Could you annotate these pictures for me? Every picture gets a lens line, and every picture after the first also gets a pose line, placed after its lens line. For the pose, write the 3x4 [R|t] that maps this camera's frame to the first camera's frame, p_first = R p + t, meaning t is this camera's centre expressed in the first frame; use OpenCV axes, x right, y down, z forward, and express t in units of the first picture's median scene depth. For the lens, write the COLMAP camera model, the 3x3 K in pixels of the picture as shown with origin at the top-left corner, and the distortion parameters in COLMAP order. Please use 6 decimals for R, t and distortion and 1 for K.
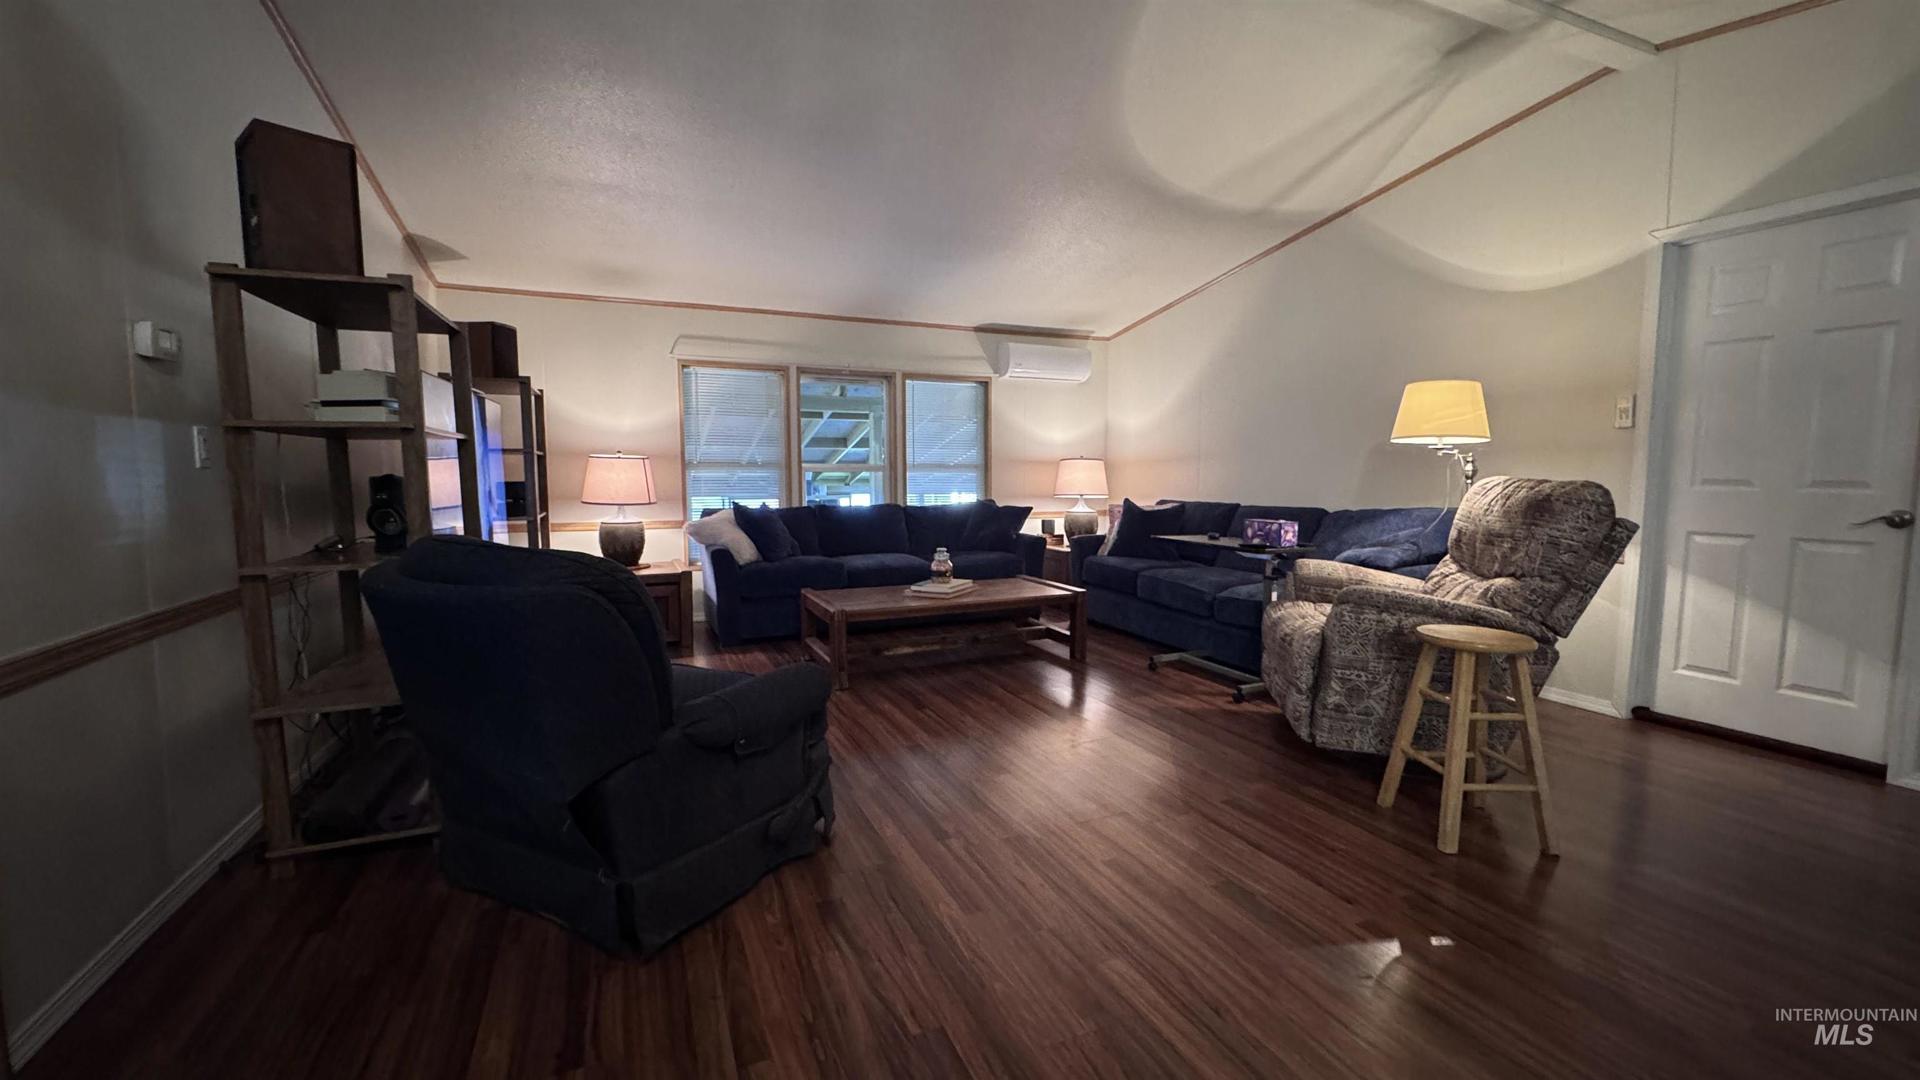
lens RADIAL K [[767.8, 0, 957.6], [0, 767.8, 544.4], [0, 0, 1]] dist [-0.001288, -0.000373]
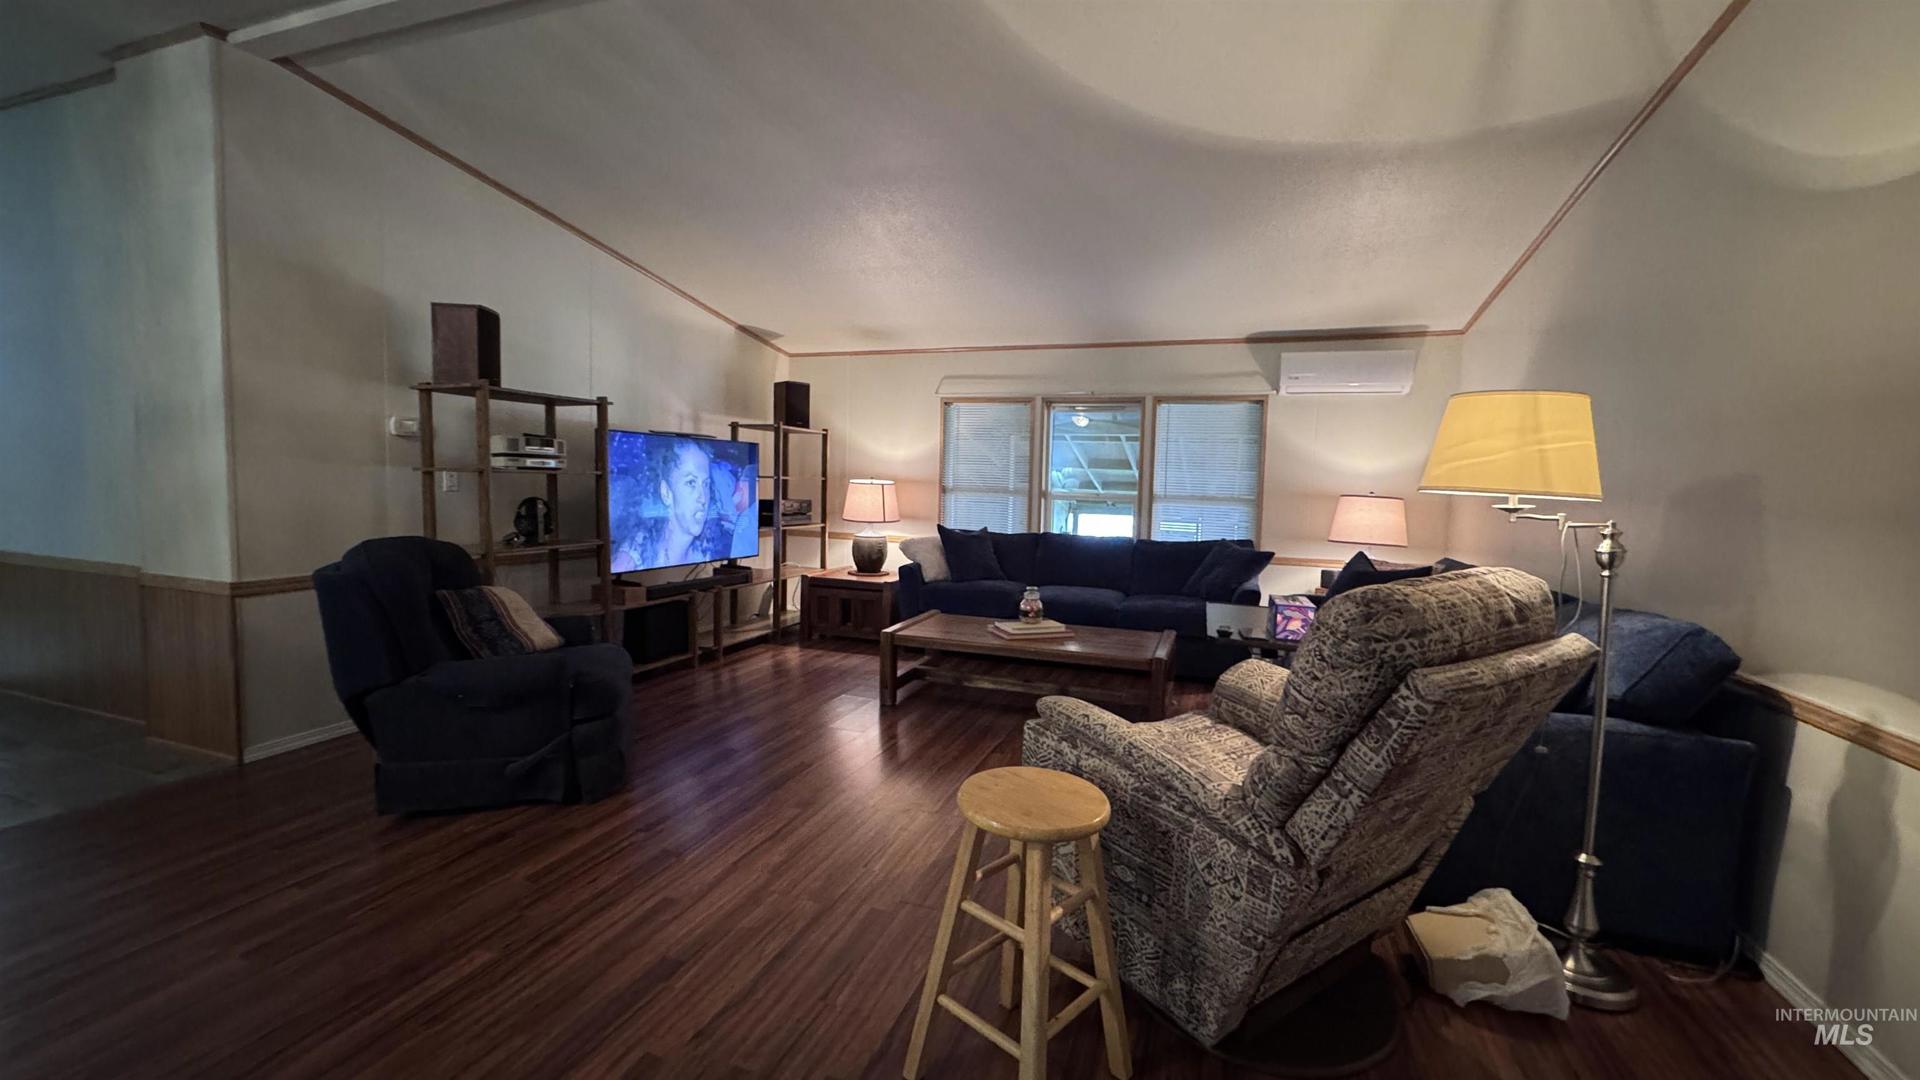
lens RADIAL K [[767.8, 0, 957.0], [0, 767.8, 534.0], [0, 0, 1]] dist [-0.001288, -0.000373]
pose [[0.720645, 0.070372, -0.689724, 0.447593], [-0.093387, 0.995622, 0.004009, -0.043611], [0.686986, 0.061522, 0.724062, 0.193490]]
